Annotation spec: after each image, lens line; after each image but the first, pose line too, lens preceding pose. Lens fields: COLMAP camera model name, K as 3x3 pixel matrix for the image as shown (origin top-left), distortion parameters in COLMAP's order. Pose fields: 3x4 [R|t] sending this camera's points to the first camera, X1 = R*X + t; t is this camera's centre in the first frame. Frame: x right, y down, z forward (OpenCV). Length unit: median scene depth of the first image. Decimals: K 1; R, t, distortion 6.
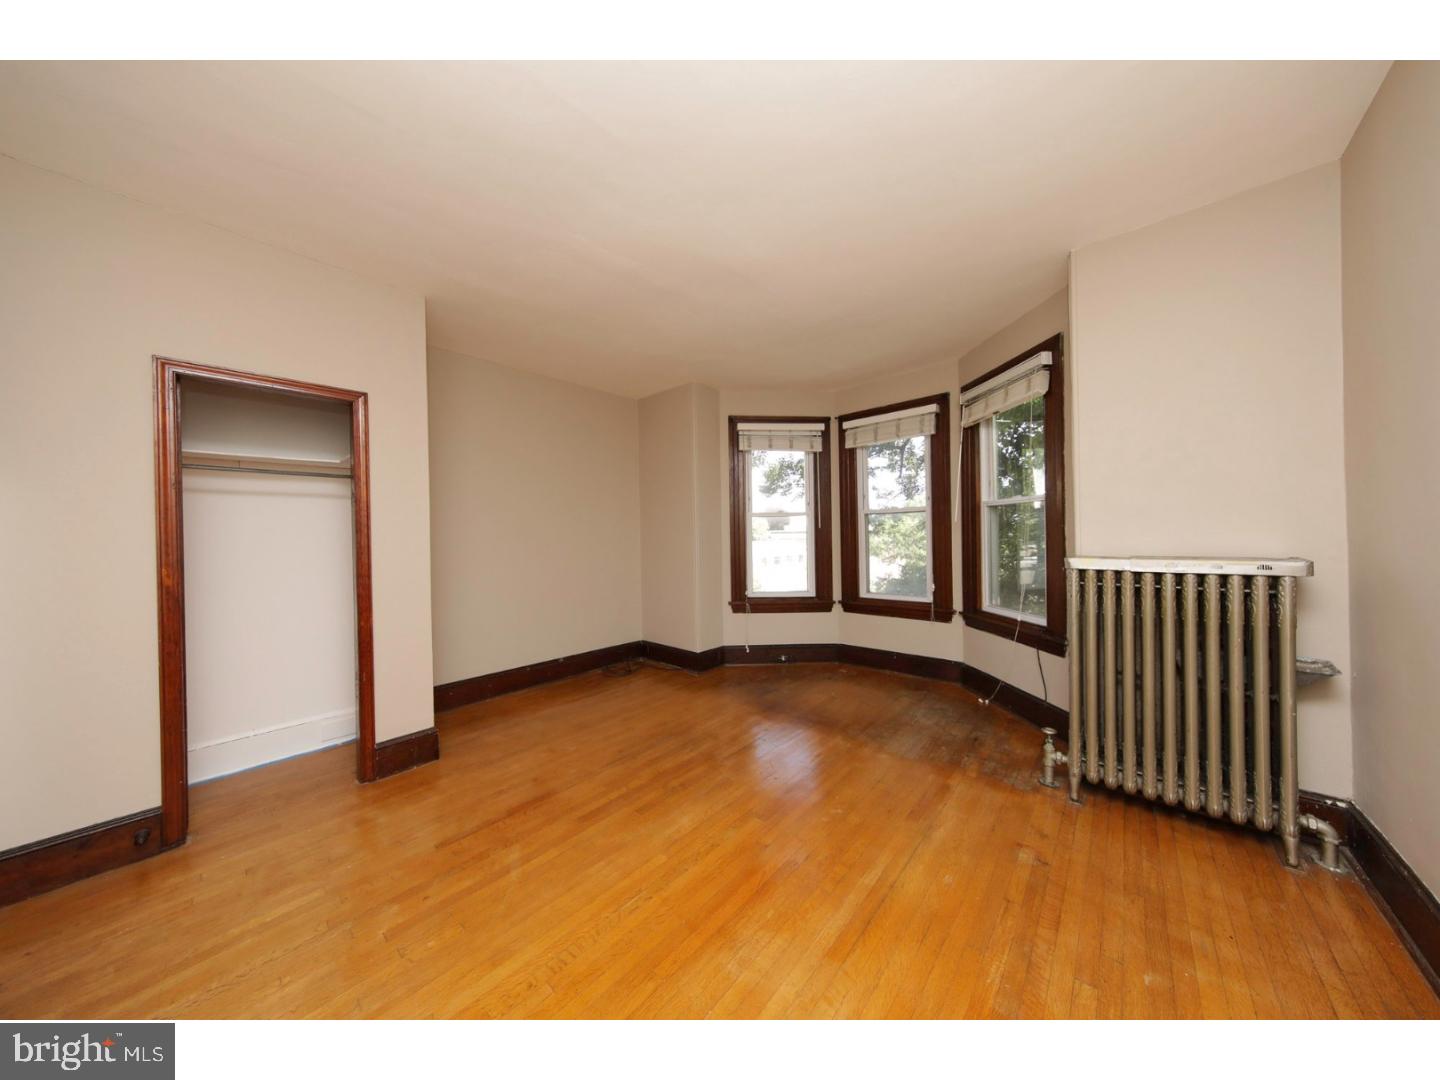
lens RADIAL K [[451.4, 0, 733.8], [0, 451.4, 533.9], [0, 0, 1]] dist [0.000276, -0.000031]
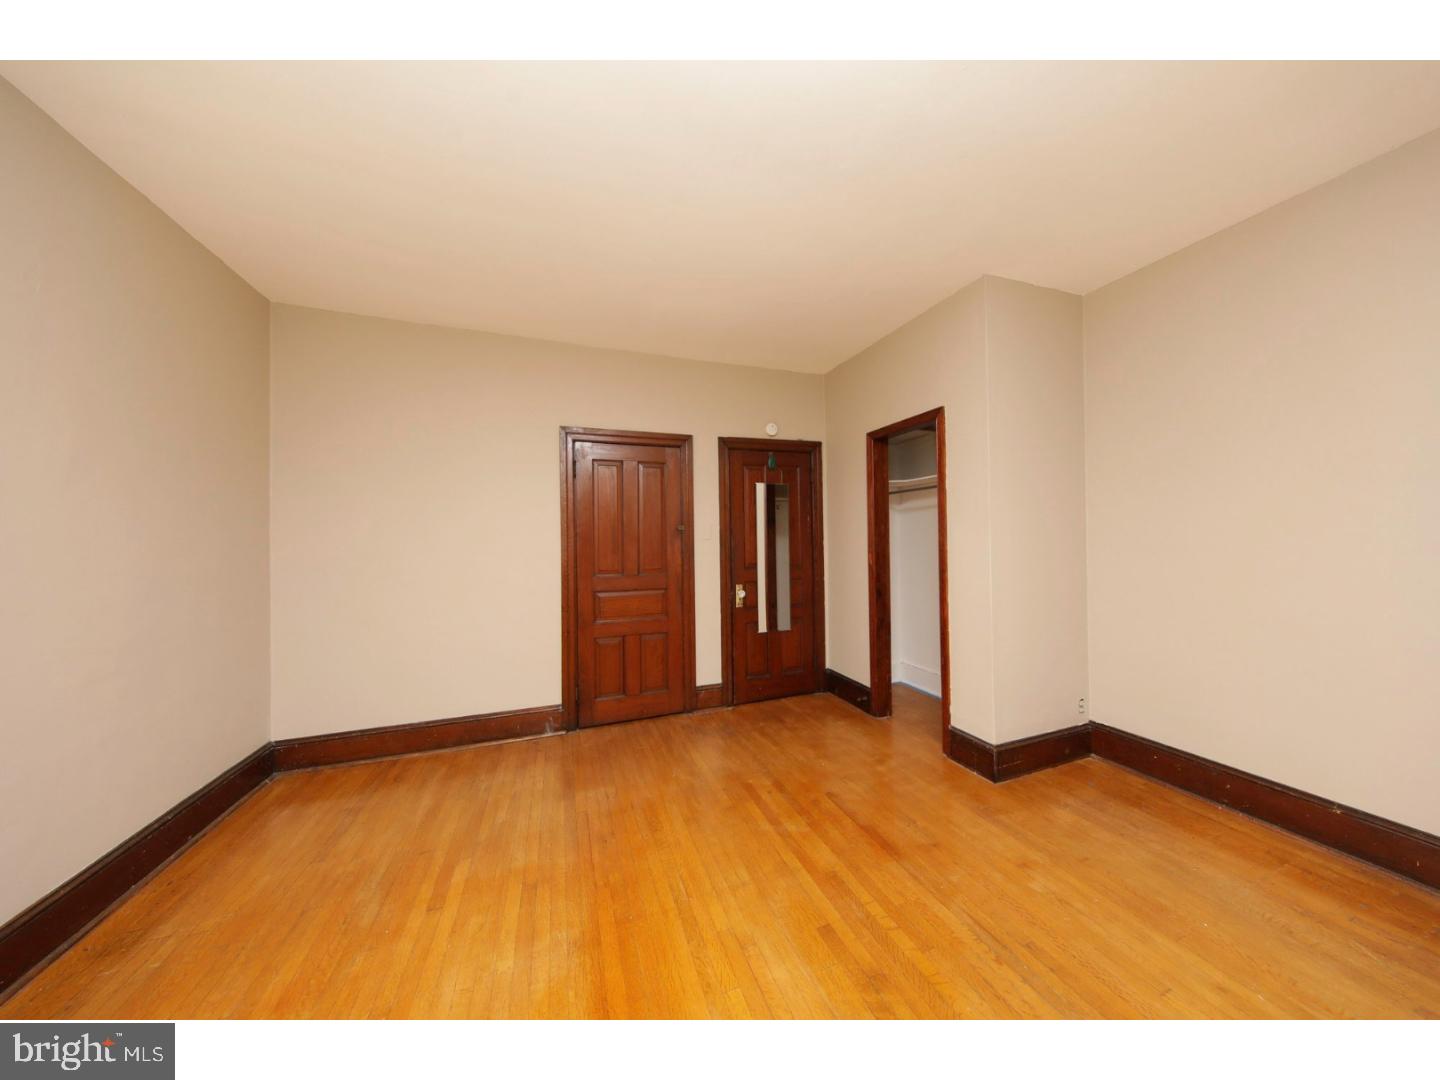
lens RADIAL K [[451.4, 0, 733.8], [0, 451.4, 533.9], [0, 0, 1]] dist [0.000276, -0.000031]
pose [[-0.468263, 0.020464, -0.883352, 0.345110], [0.024362, 0.999651, 0.010245, -0.023832], [0.883253, -0.016723, -0.468598, 0.857816]]
